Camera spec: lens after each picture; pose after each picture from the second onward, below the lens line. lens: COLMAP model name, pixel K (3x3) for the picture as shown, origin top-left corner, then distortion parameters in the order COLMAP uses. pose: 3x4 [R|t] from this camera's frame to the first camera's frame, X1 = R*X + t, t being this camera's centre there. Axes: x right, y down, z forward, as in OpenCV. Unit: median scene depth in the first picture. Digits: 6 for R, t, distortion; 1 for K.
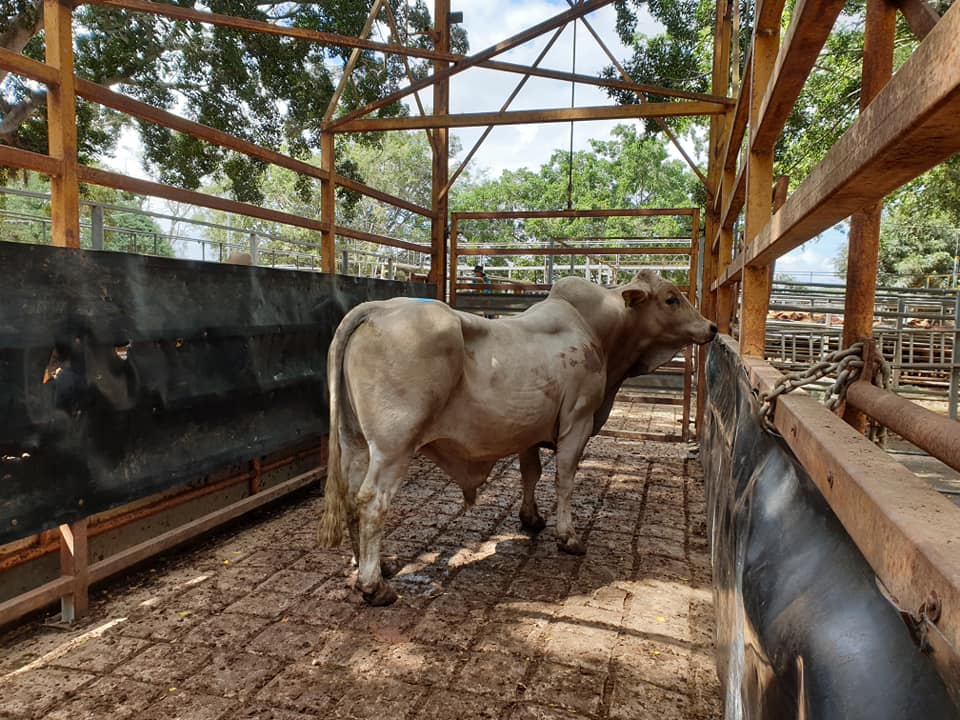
lens RADIAL K [[785.1, 0, 470.6], [0, 785.1, 366.9], [0, 0, 1]] dist [0.008031, 0.010892]
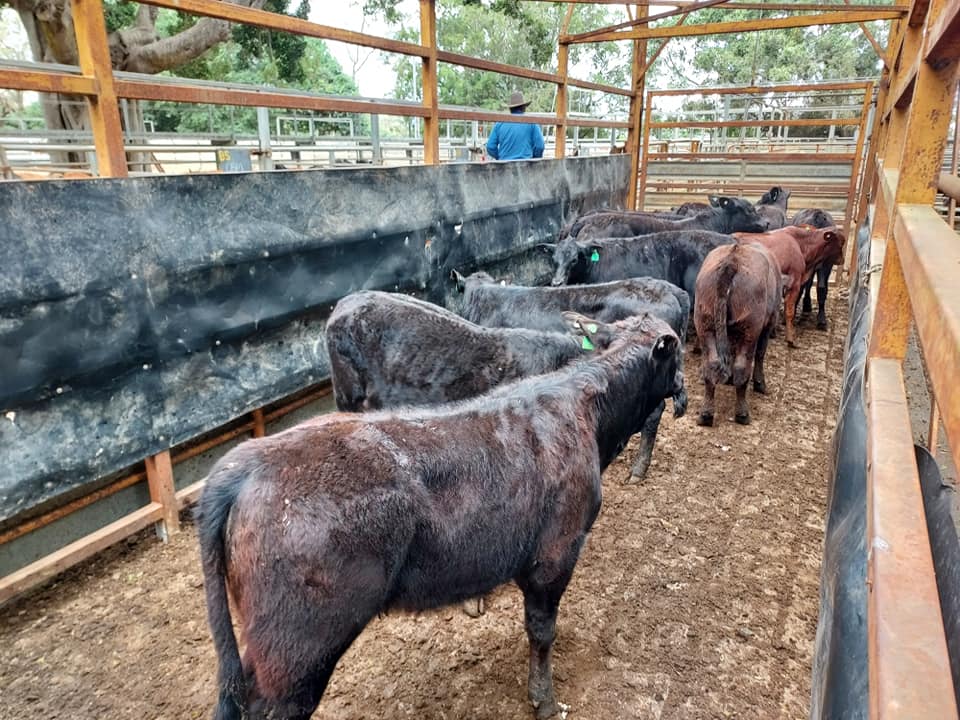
lens RADIAL K [[729.1, 0, 477.9], [0, 729.1, 381.6], [0, 0, 1]] dist [0.043490, -0.019689]
pose [[0.981336, 0.037731, -0.188562, -0.075676], [0.006895, 0.973027, 0.230588, -0.040173], [0.192176, -0.227584, 0.954607, -0.330001]]
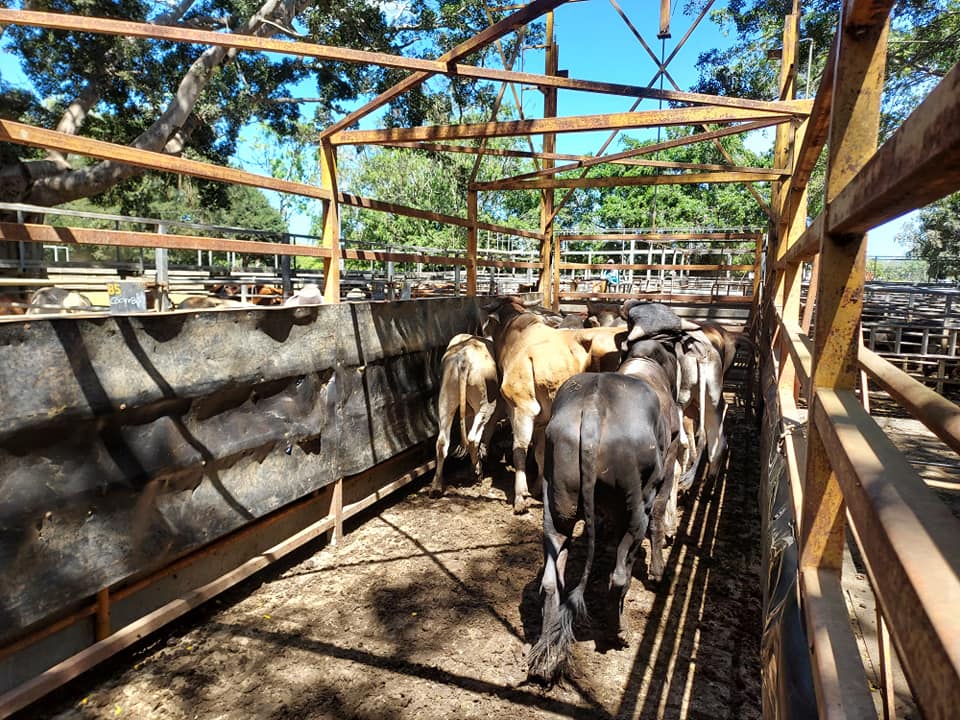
lens RADIAL K [[729.1, 0, 486.9], [0, 729.1, 372.5], [0, 0, 1]] dist [0.043490, -0.019689]
pose [[0.996722, 0.007003, -0.080600, -0.060467], [-0.002813, 0.998644, 0.051976, -0.059392], [0.080855, -0.051579, 0.995390, -0.255301]]
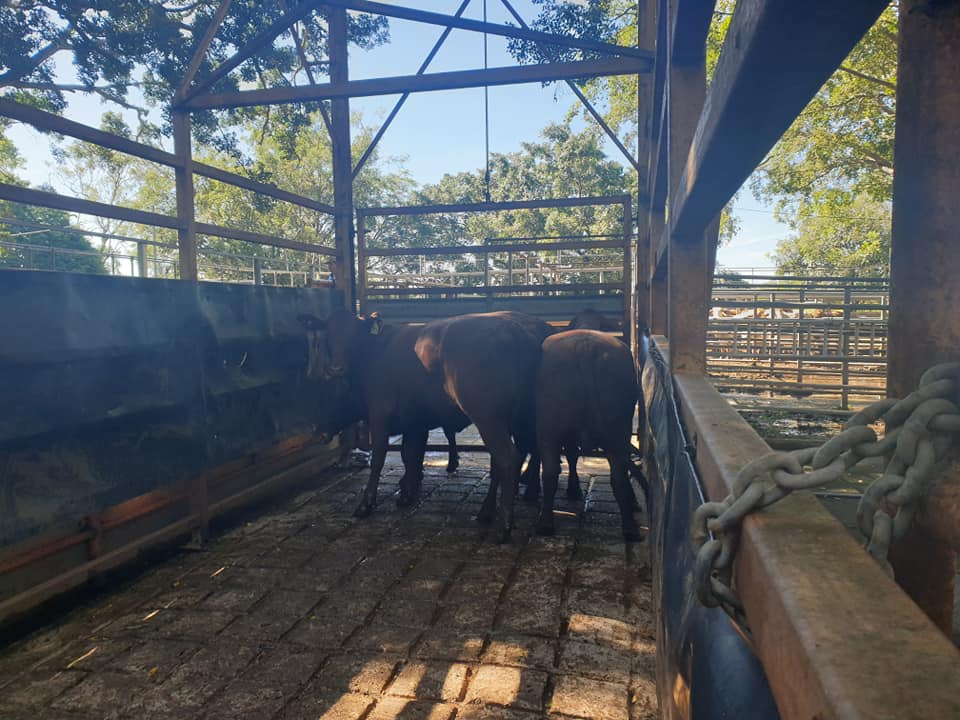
lens RADIAL K [[785.1, 0, 476.9], [0, 785.1, 360.0], [0, 0, 1]] dist [0.008031, 0.010892]
pose [[0.996682, -0.042828, 0.069210, 0.065125], [0.044043, 0.998899, -0.016136, -0.009759], [-0.068443, 0.019130, 0.997472, 0.170215]]
